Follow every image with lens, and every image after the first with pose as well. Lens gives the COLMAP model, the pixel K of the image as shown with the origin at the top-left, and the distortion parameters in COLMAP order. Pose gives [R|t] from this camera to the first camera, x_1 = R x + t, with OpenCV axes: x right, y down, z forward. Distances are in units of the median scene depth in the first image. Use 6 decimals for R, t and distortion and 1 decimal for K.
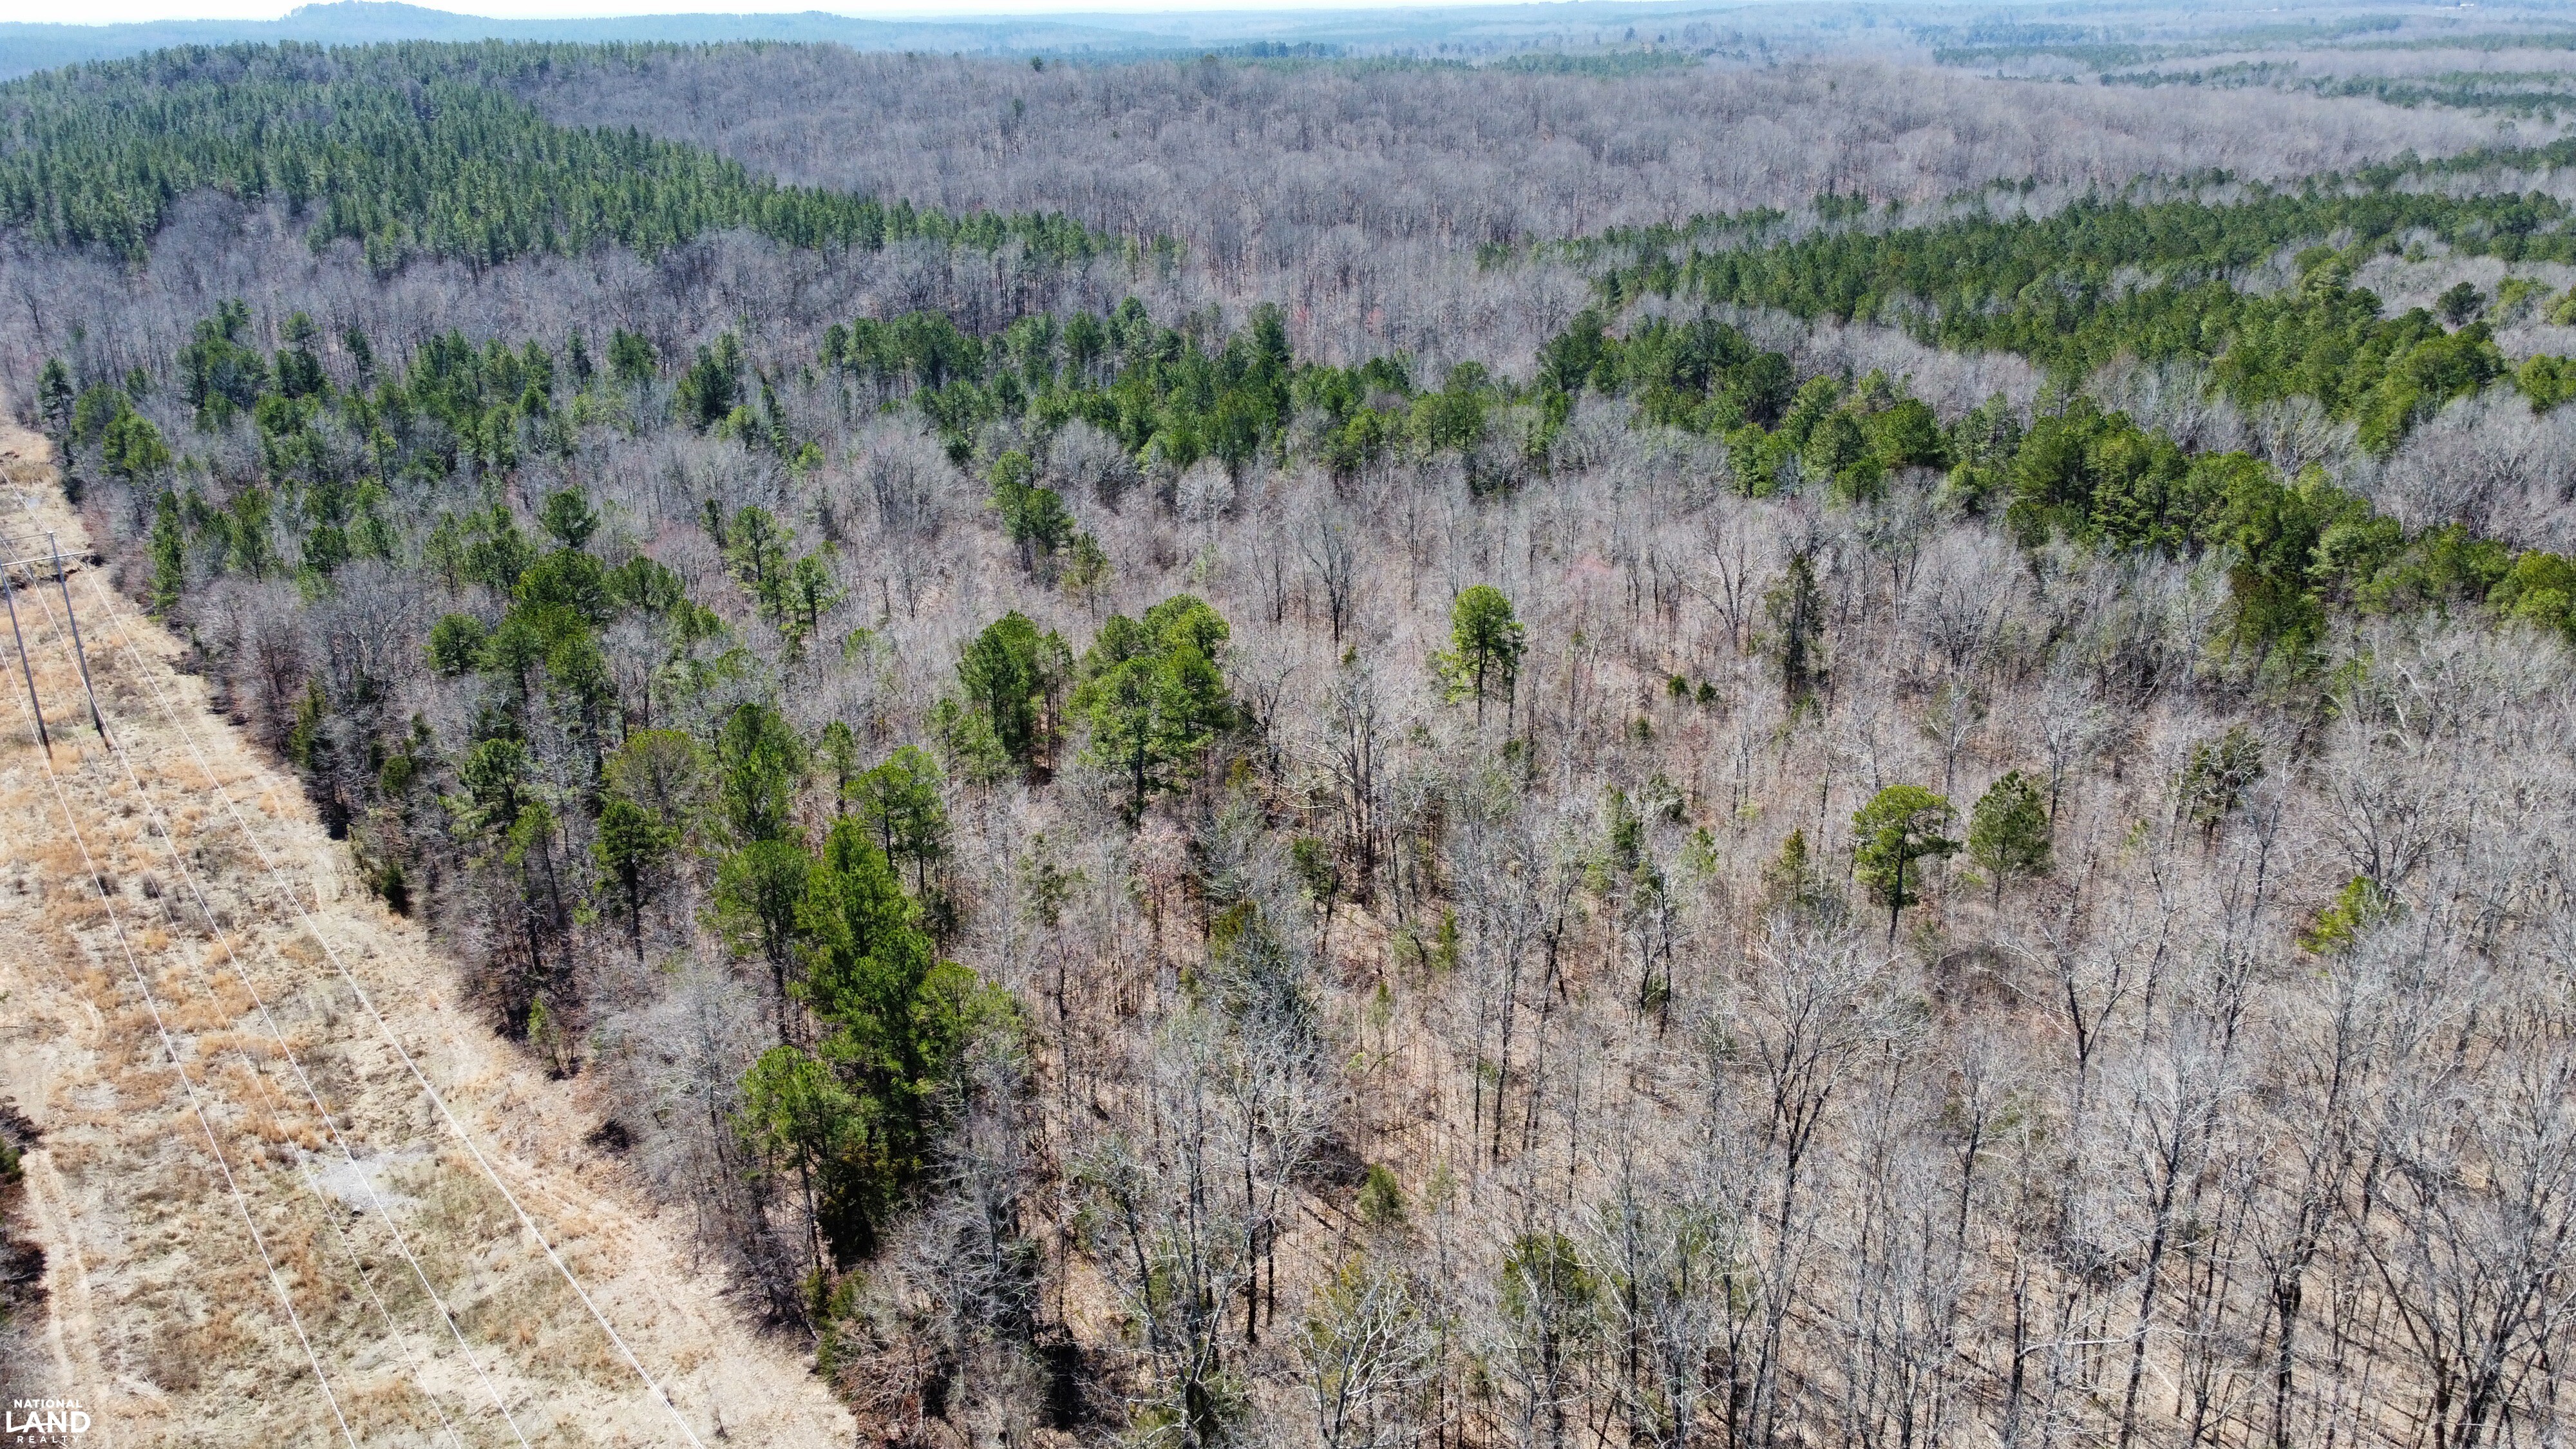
lens RADIAL K [[1900.1, 0, 1261.8], [0, 1900.1, 734.0], [0, 0, 1]] dist [0.000166, -0.007993]
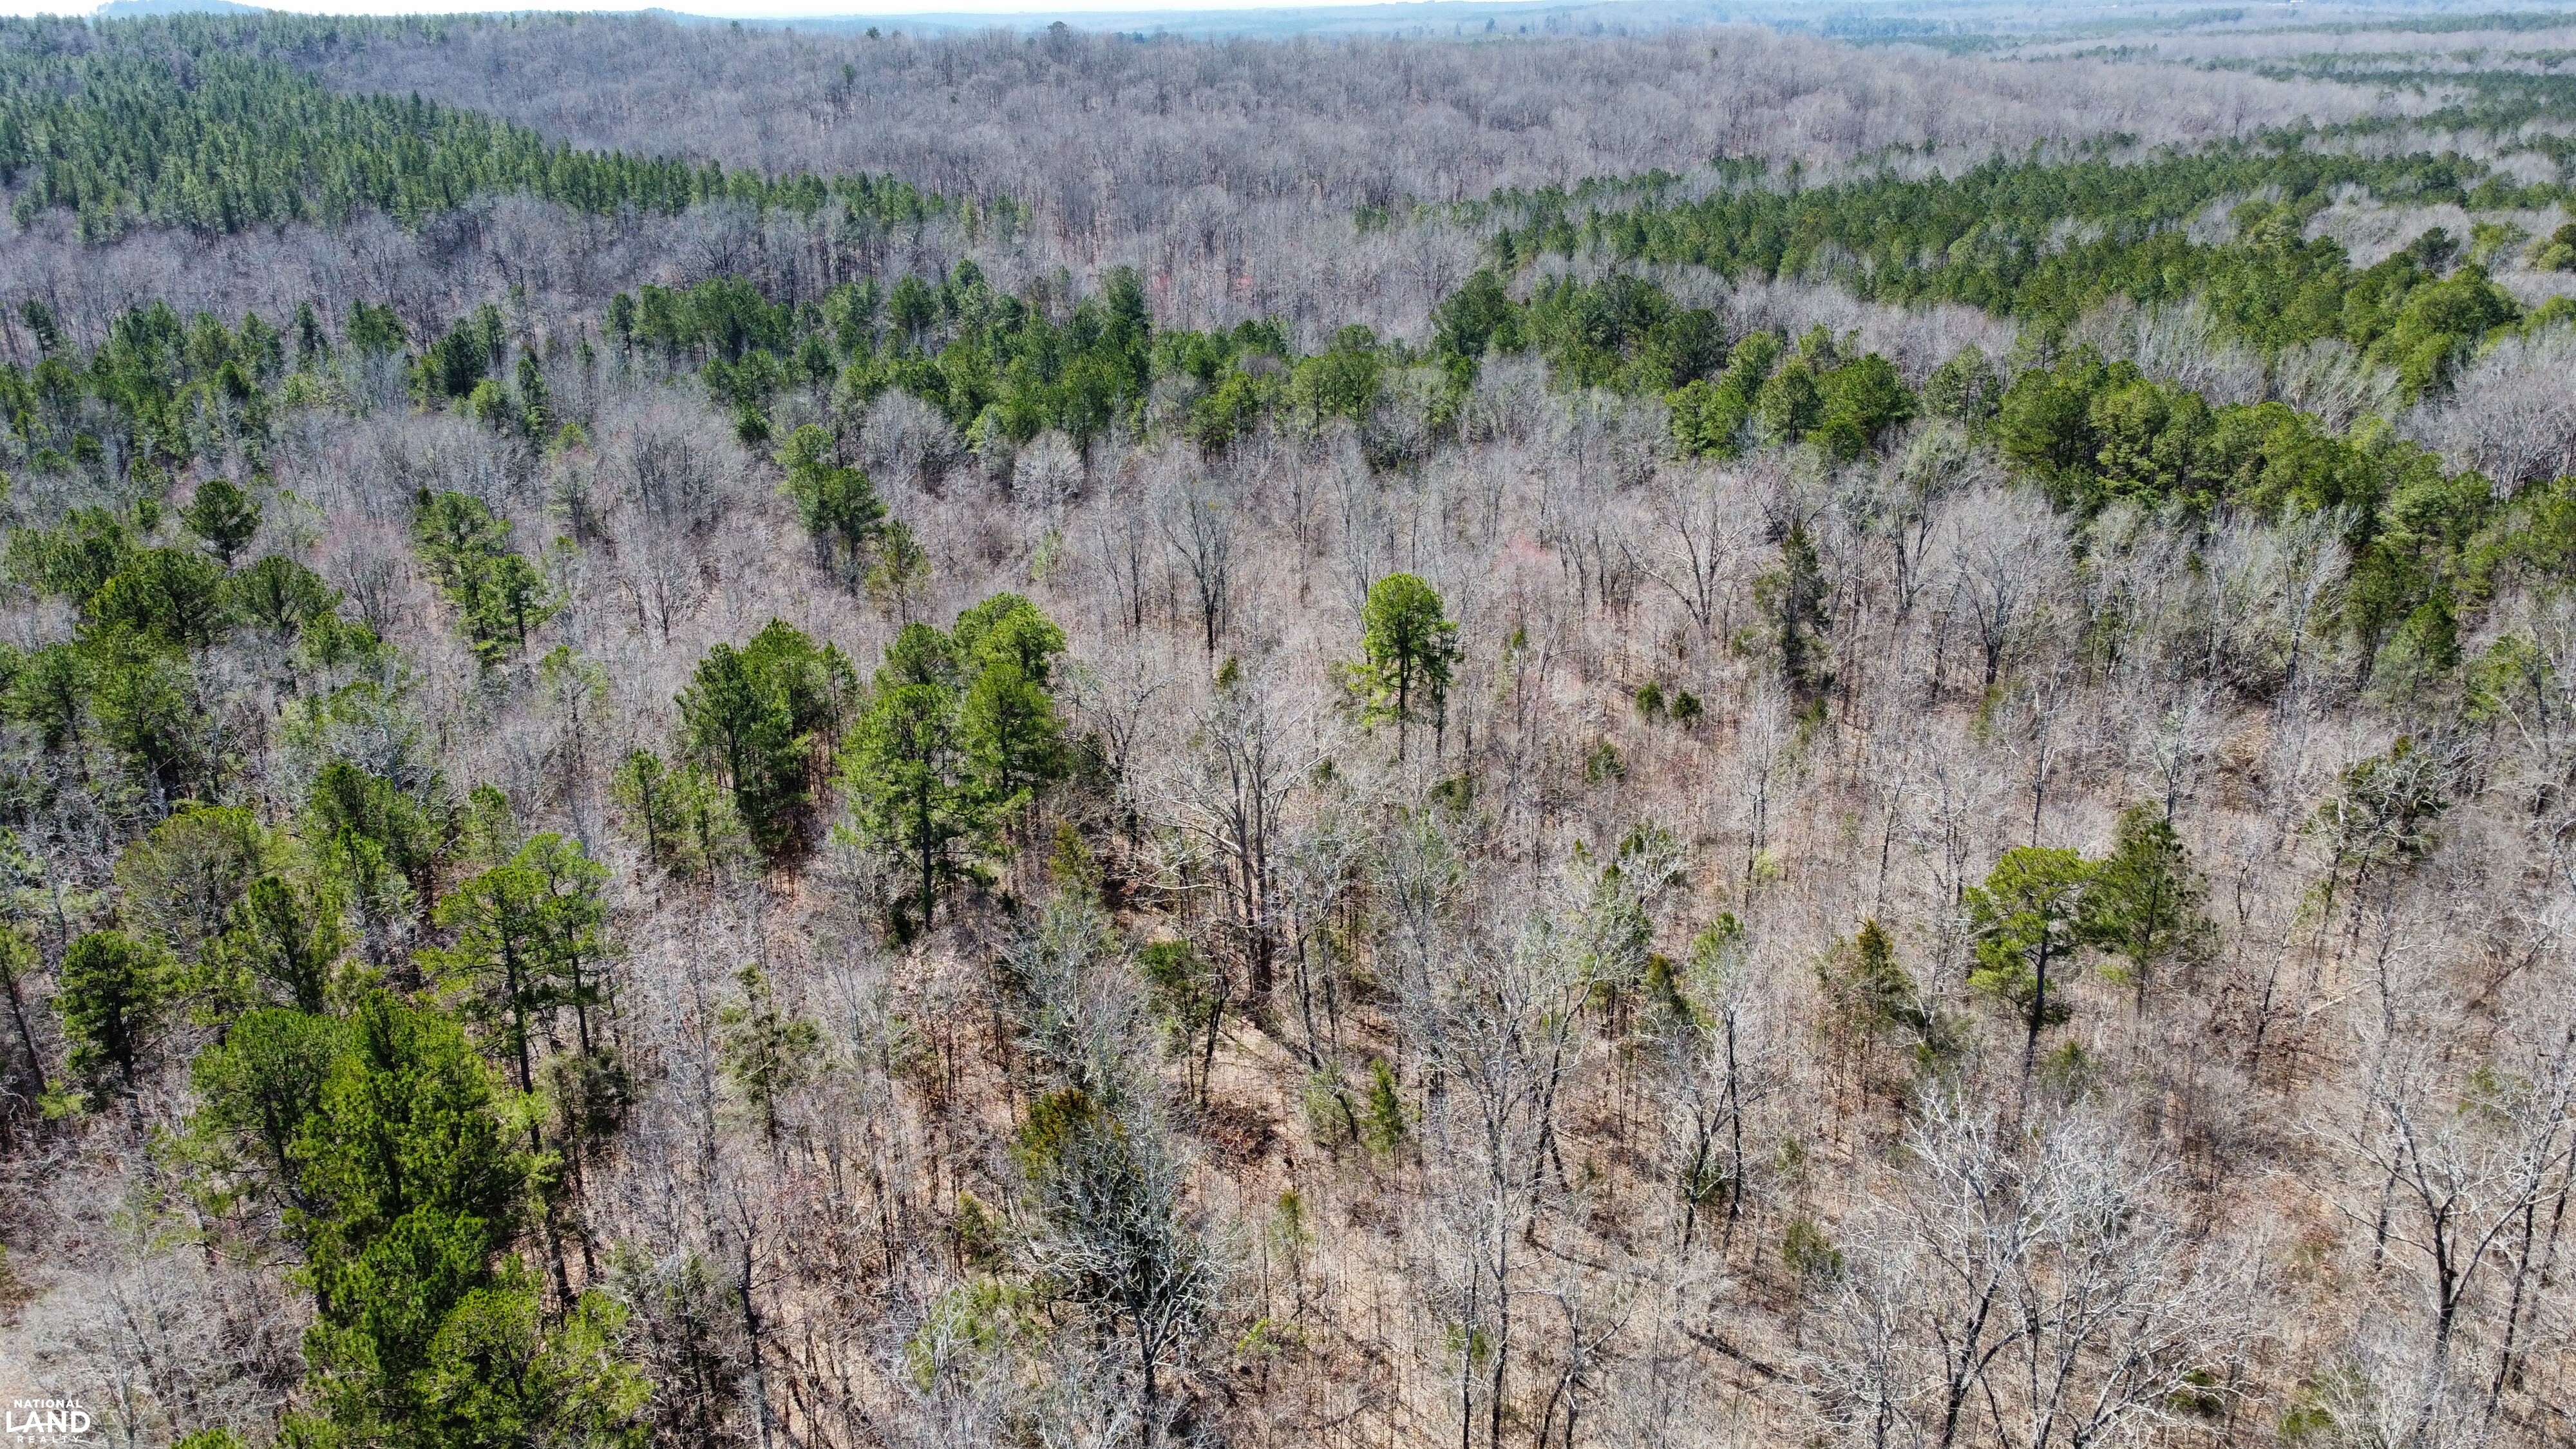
lens RADIAL K [[1900.1, 0, 1269.1], [0, 1900.1, 717.2], [0, 0, 1]] dist [0.000166, -0.007993]
pose [[0.997277, -0.024081, 0.069698, 0.005047], [0.024810, 0.999646, -0.009623, -0.008141], [-0.069441, 0.011326, 0.997522, 0.134788]]
